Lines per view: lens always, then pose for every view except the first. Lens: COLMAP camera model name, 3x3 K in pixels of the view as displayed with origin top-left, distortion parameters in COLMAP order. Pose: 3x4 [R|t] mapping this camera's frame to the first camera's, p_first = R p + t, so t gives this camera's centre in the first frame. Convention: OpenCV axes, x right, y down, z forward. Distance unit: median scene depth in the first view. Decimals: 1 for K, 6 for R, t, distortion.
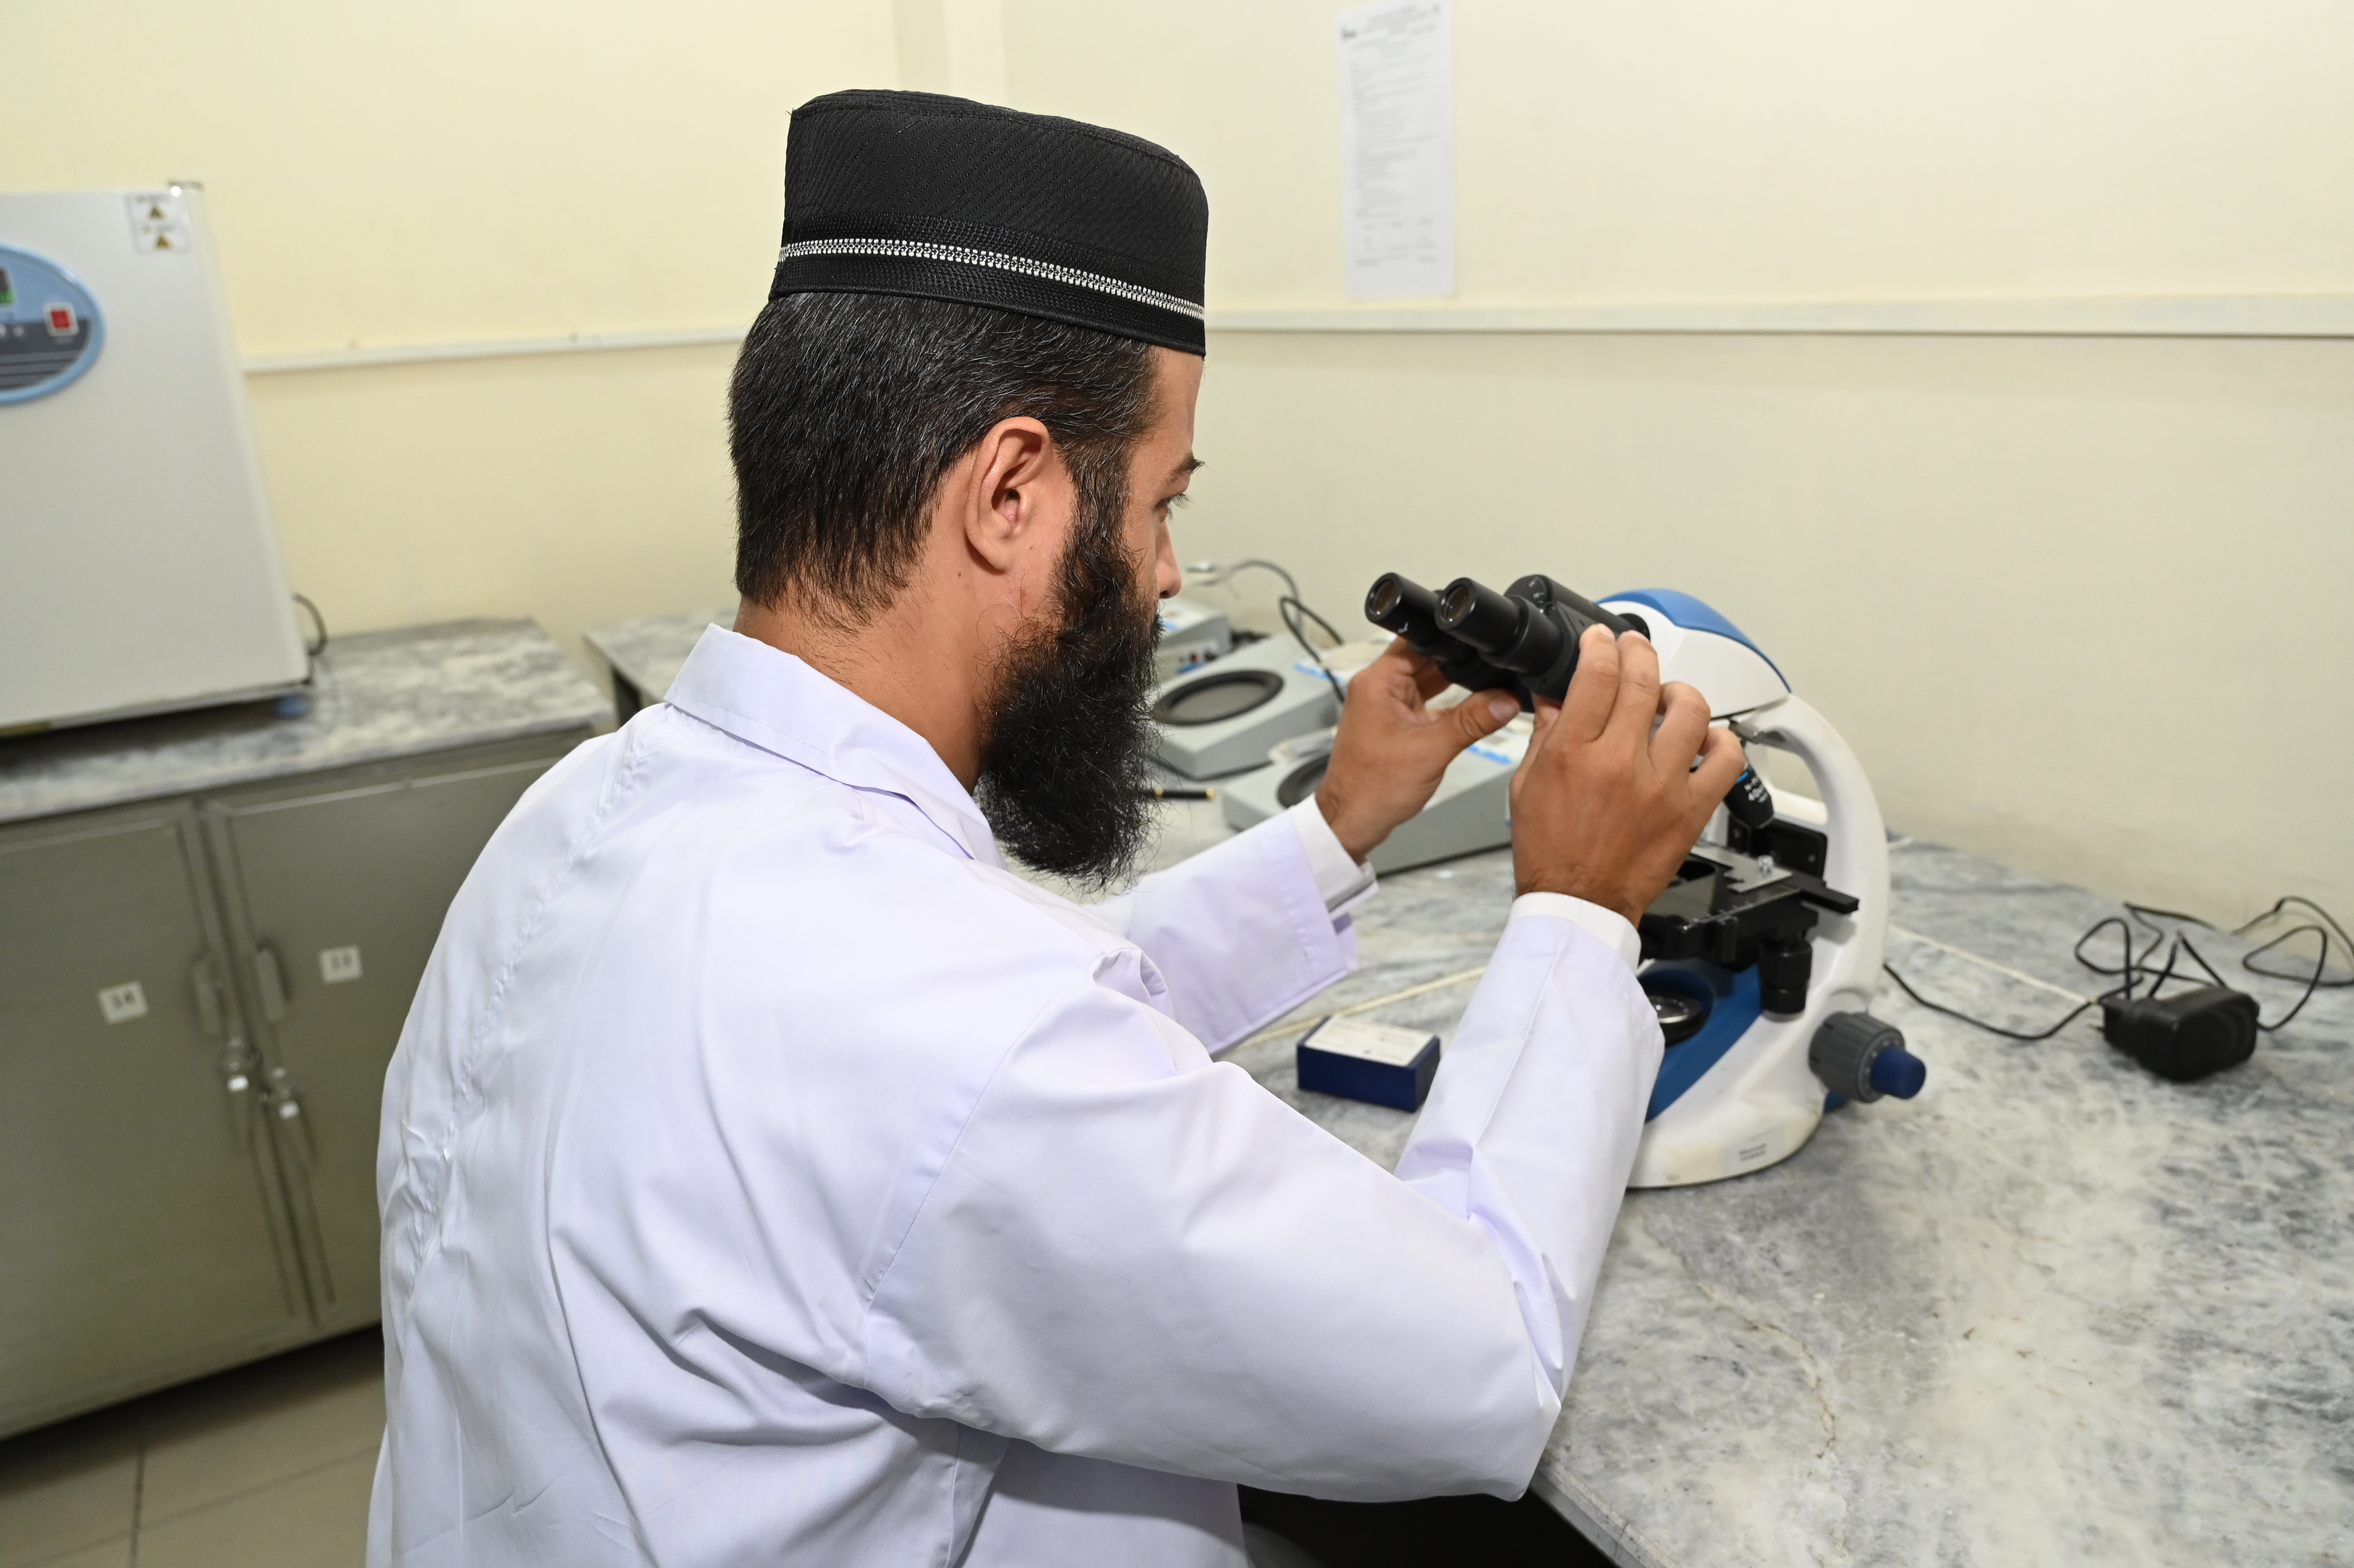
lens RADIAL K [[1668.6, 0, 1177.0], [0, 1668.6, 784.0], [0, 0, 1]] dist [0.000816, -0.001672]
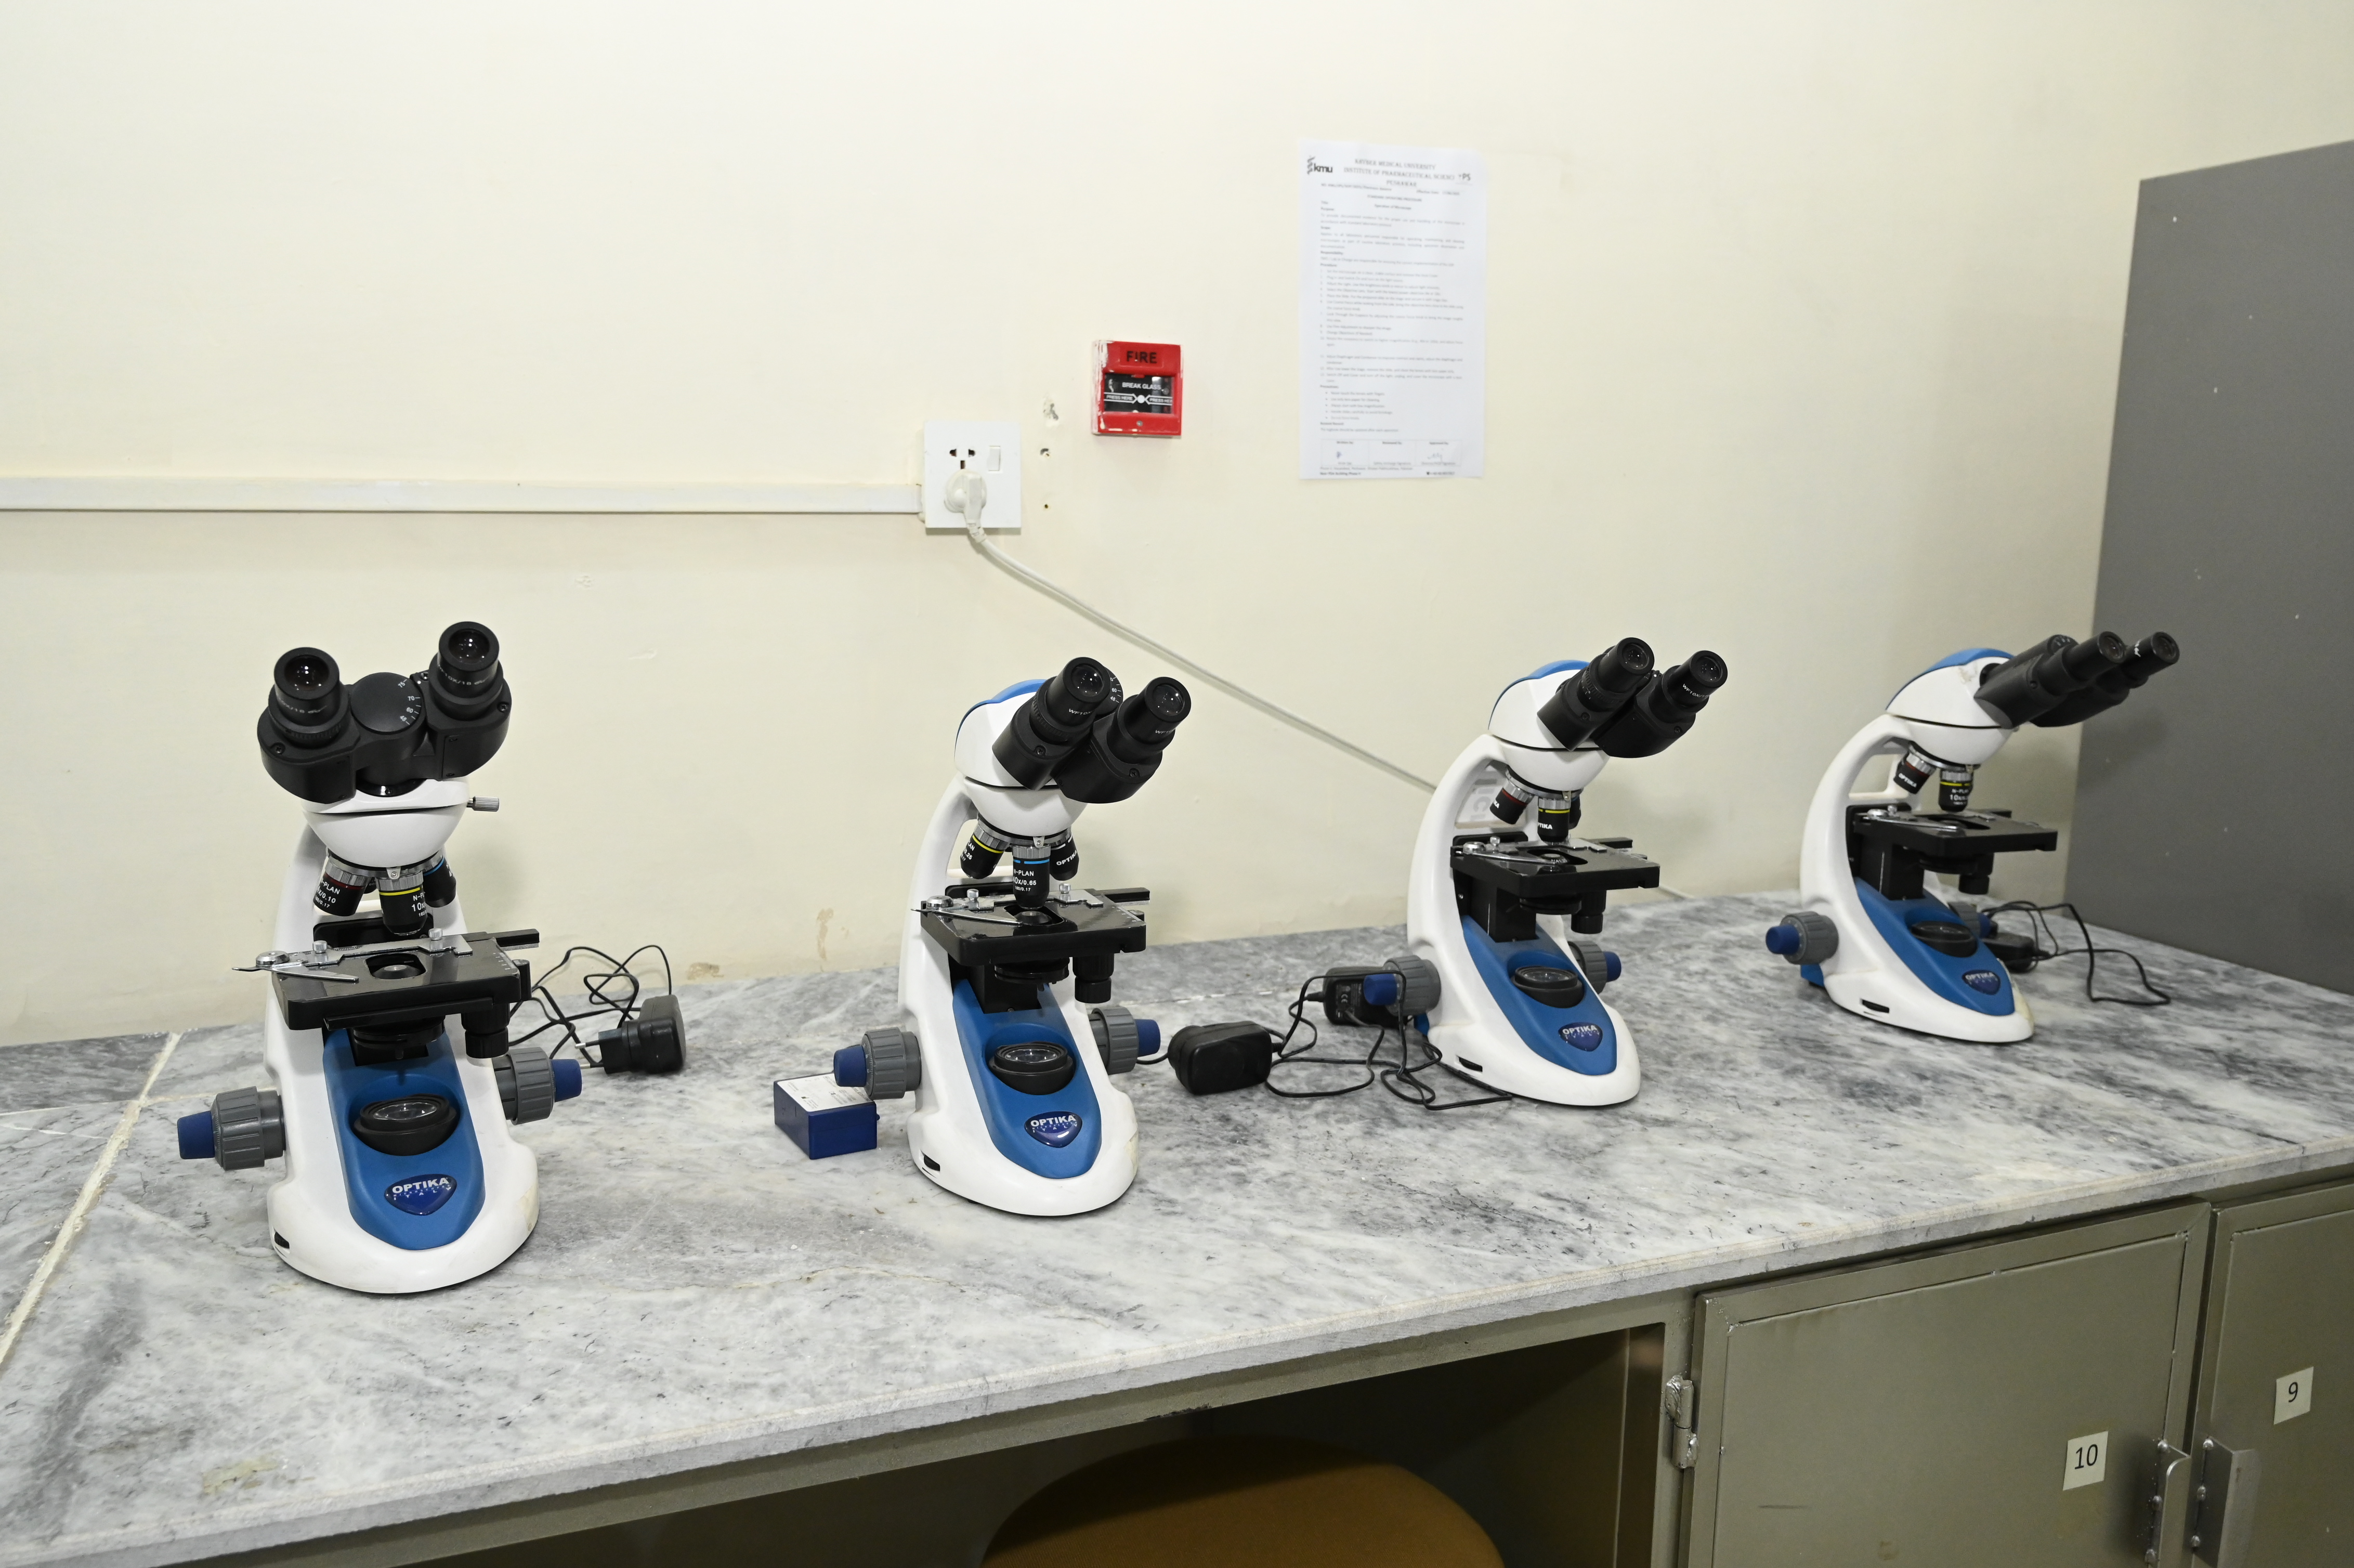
lens RADIAL K [[1725.2, 0, 1185.2], [0, 1725.2, 825.9], [0, 0, 1]] dist [-0.010680, 0.003065]
pose [[0.130440, -0.136625, 0.981997, -0.620958], [0.289534, 0.952534, 0.094067, -0.010083], [-0.948238, 0.272052, 0.163806, 0.383352]]
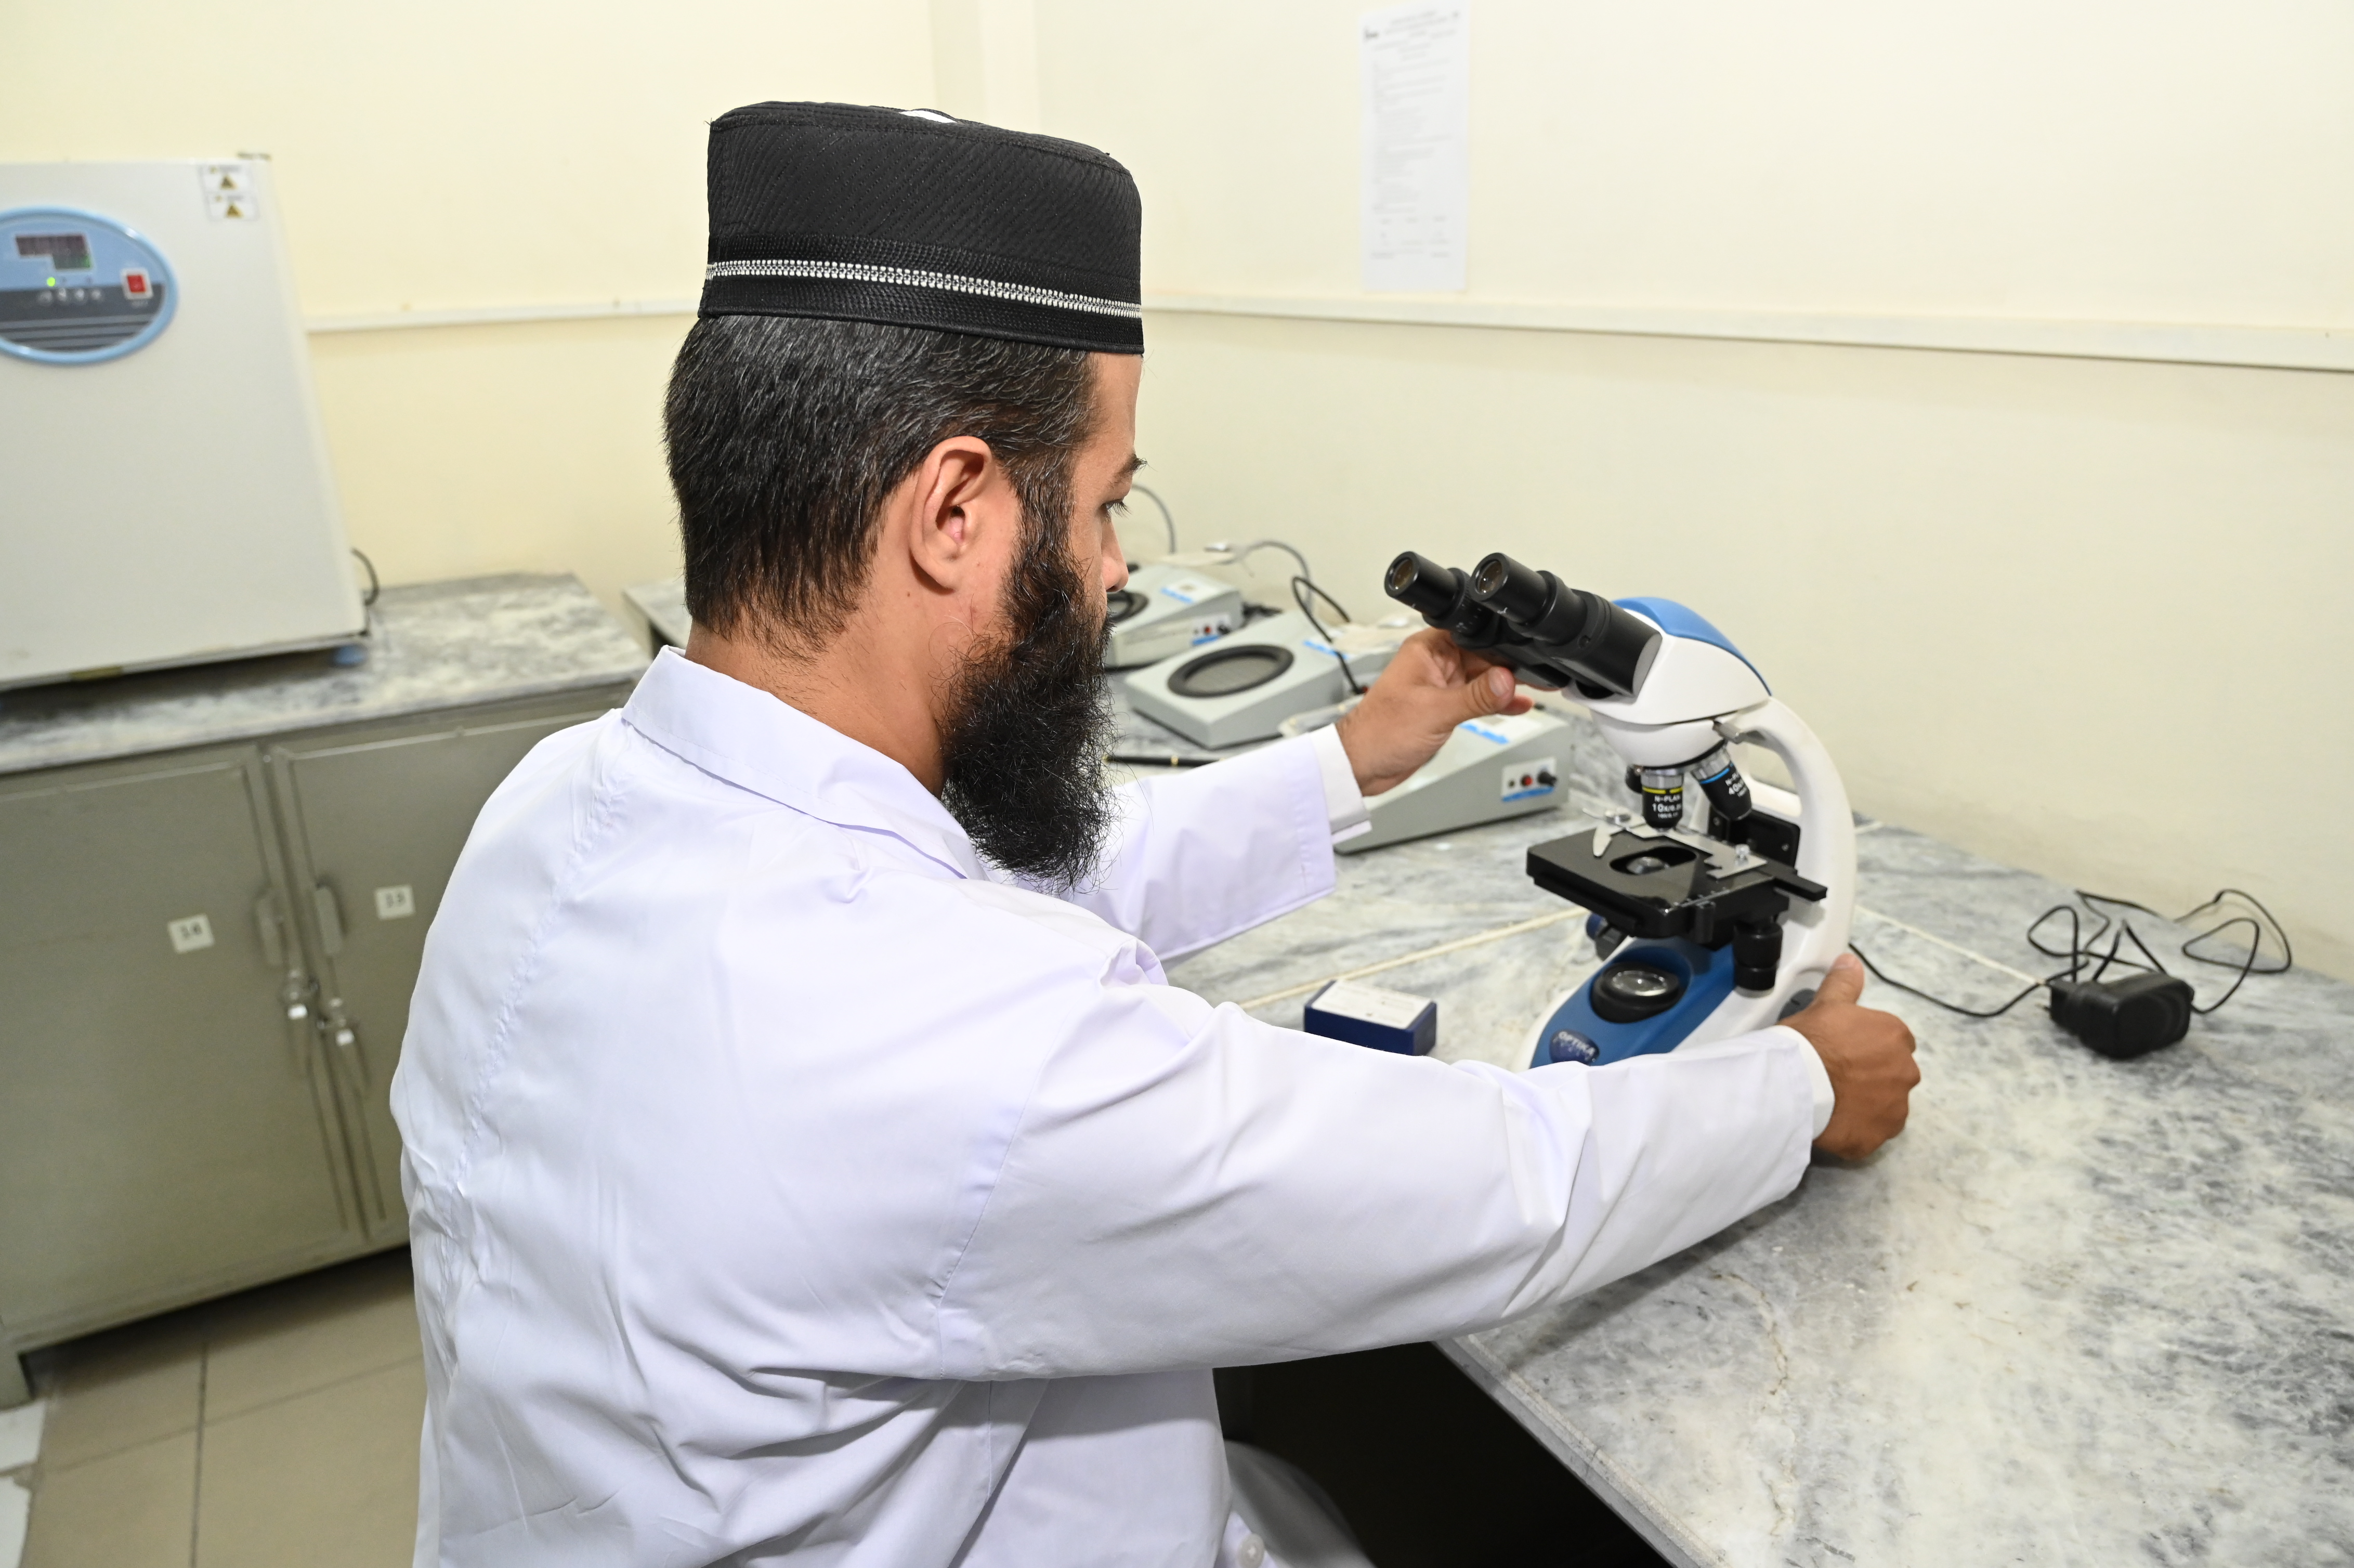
lens RADIAL K [[1616.1, 0, 1177.0], [0, 1616.1, 784.0], [0, 0, 1]] dist [-0.001728, 0.000175]
pose [[0.999739, 0.022859, 0.000112, -0.015039], [-0.022852, 0.999293, 0.029865, -0.018379], [0.000571, -0.029859, 0.999554, -0.045832]]
